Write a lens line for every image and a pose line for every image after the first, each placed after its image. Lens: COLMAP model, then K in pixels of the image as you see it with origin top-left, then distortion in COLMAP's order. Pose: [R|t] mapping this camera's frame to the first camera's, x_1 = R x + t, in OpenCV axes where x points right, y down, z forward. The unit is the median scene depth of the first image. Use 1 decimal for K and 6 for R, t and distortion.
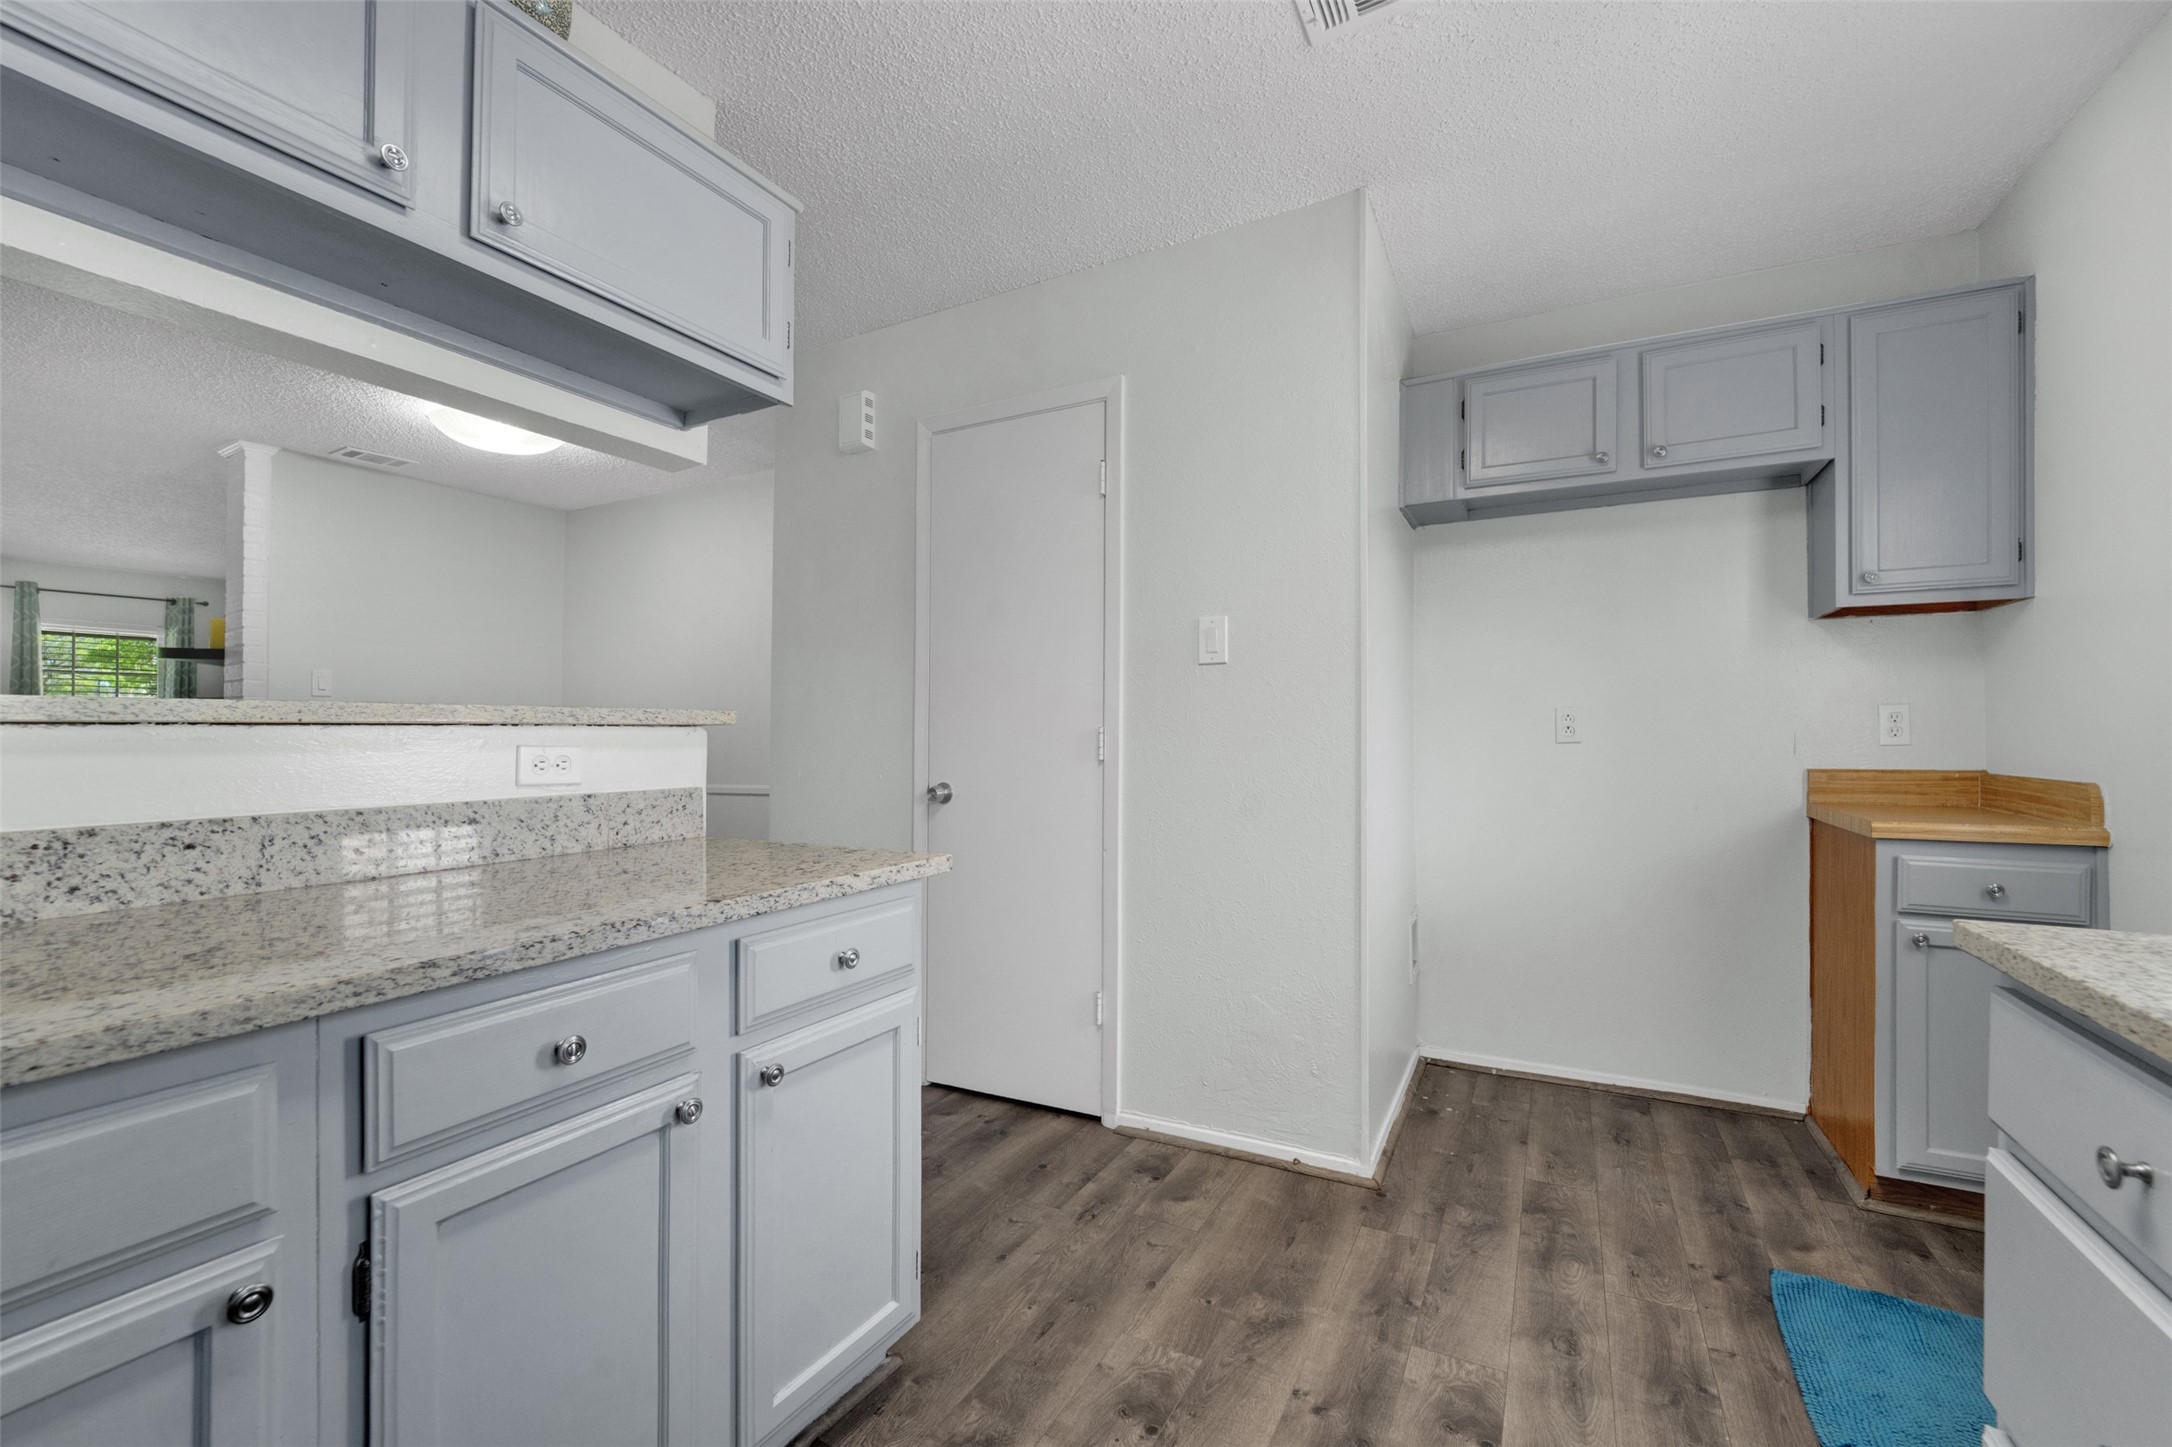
lens RADIAL K [[911.1, 0, 1073.0], [0, 911.1, 722.2], [0, 0, 1]] dist [-0.000684, 0.000320]
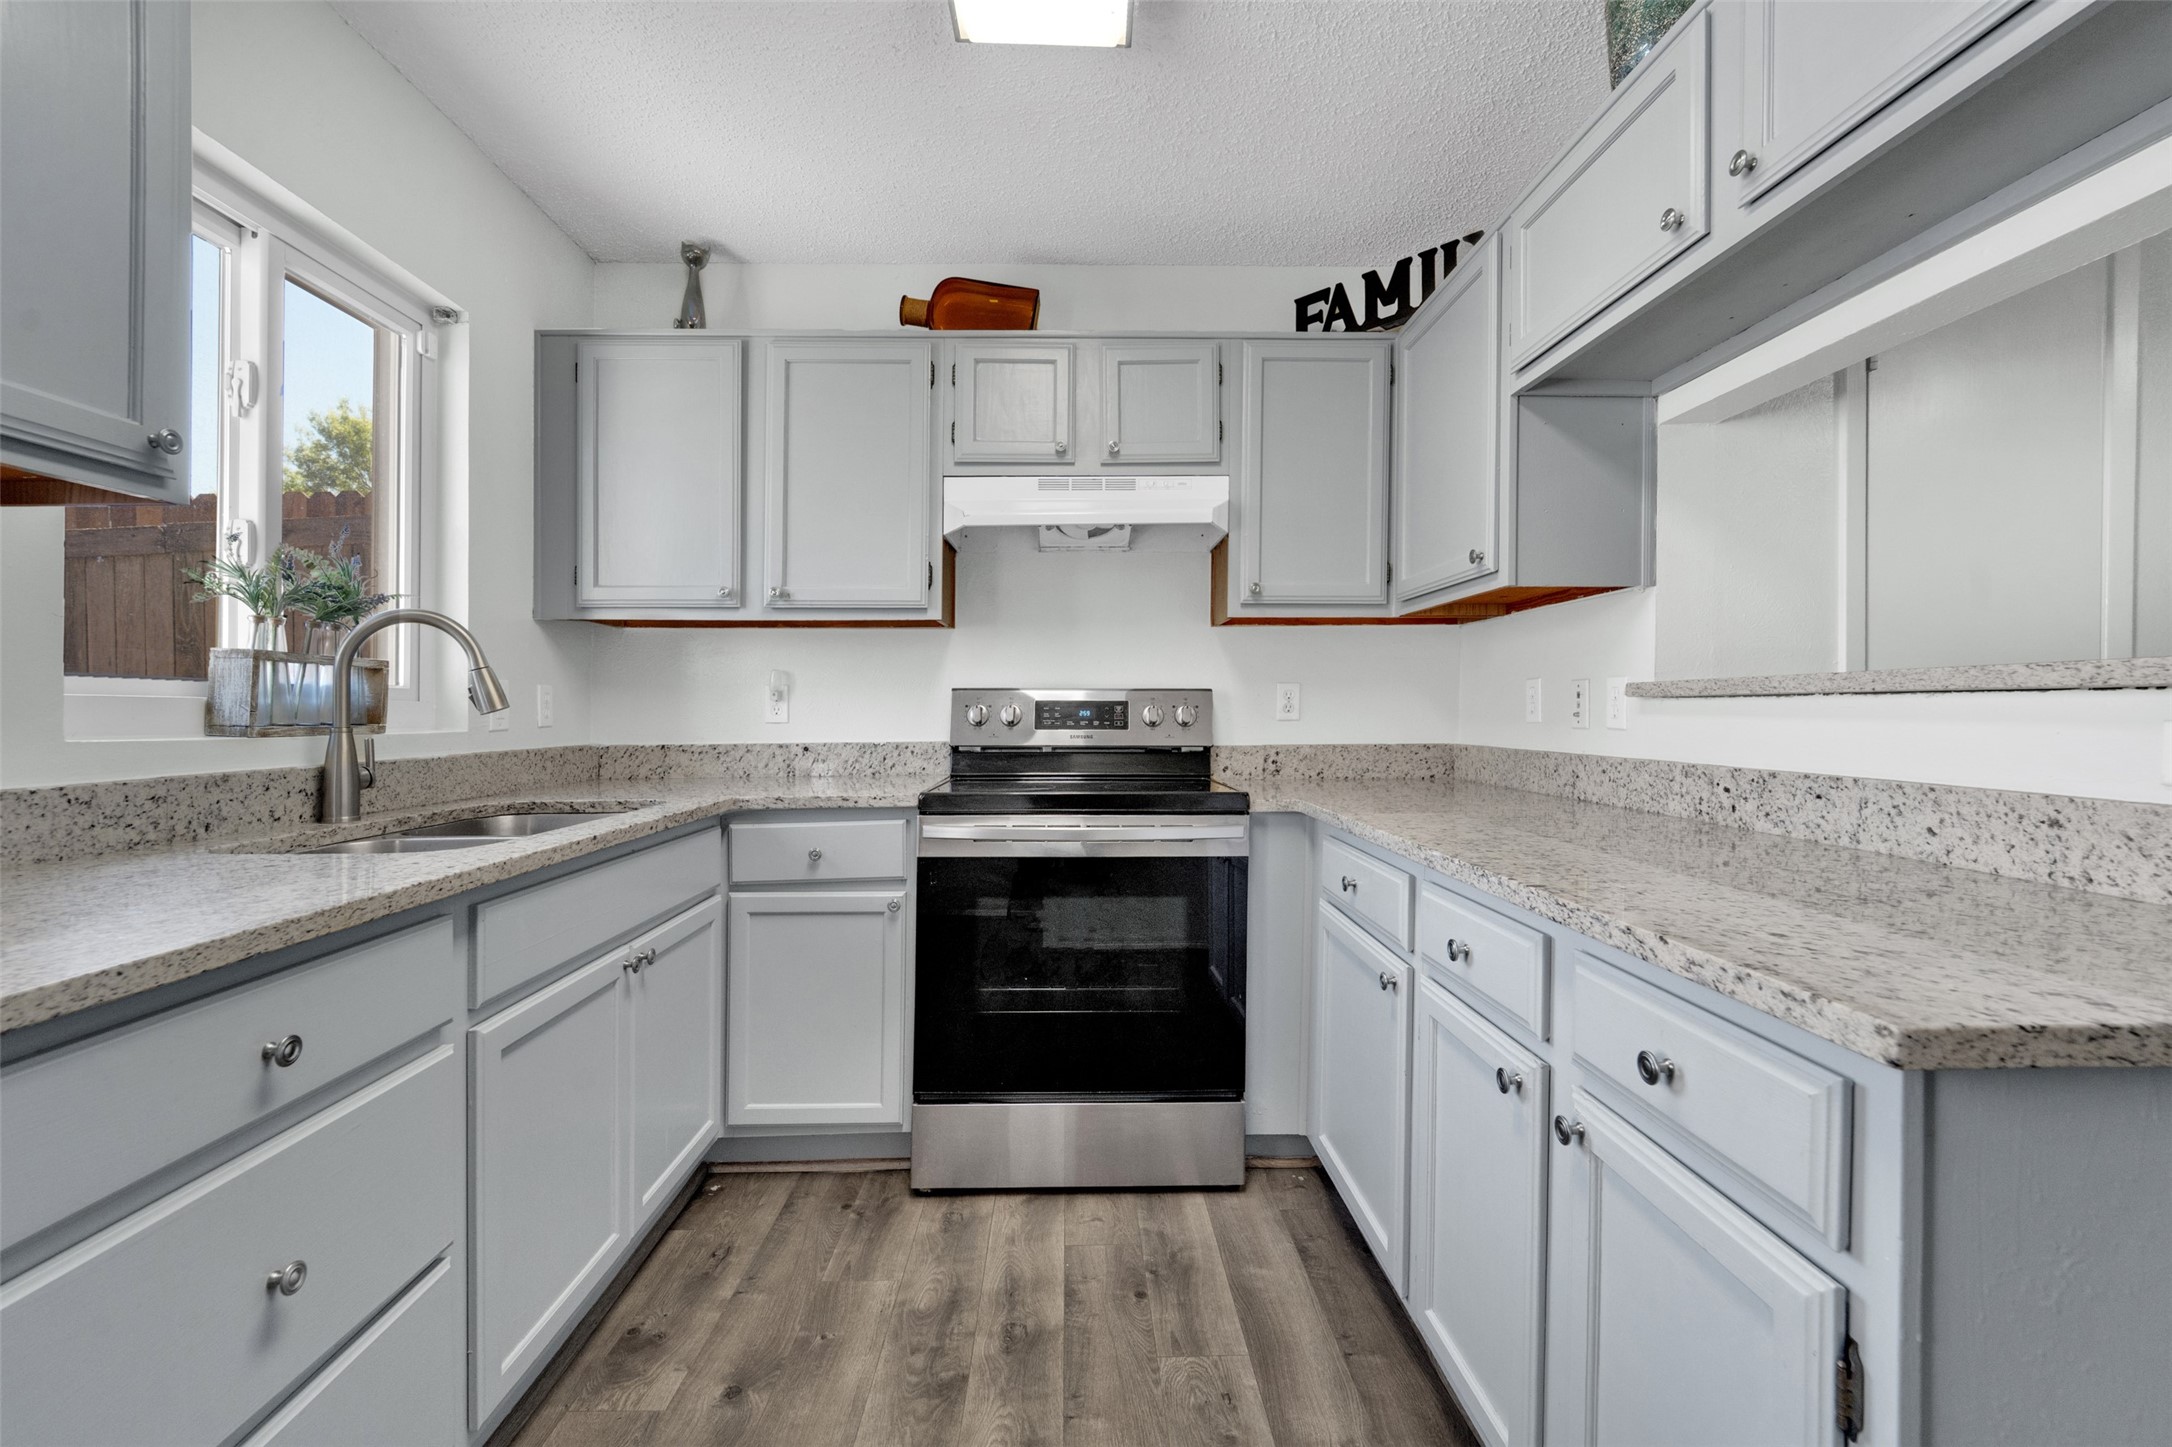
lens RADIAL K [[911.1, 0, 1077.7], [0, 911.1, 718.9], [0, 0, 1]] dist [-0.000684, 0.000320]
pose [[-0.867606, 0.013062, -0.497081, 0.429049], [0.010803, 0.999914, 0.007420, 0.014434], [0.497135, 0.001067, -0.867672, 1.440639]]
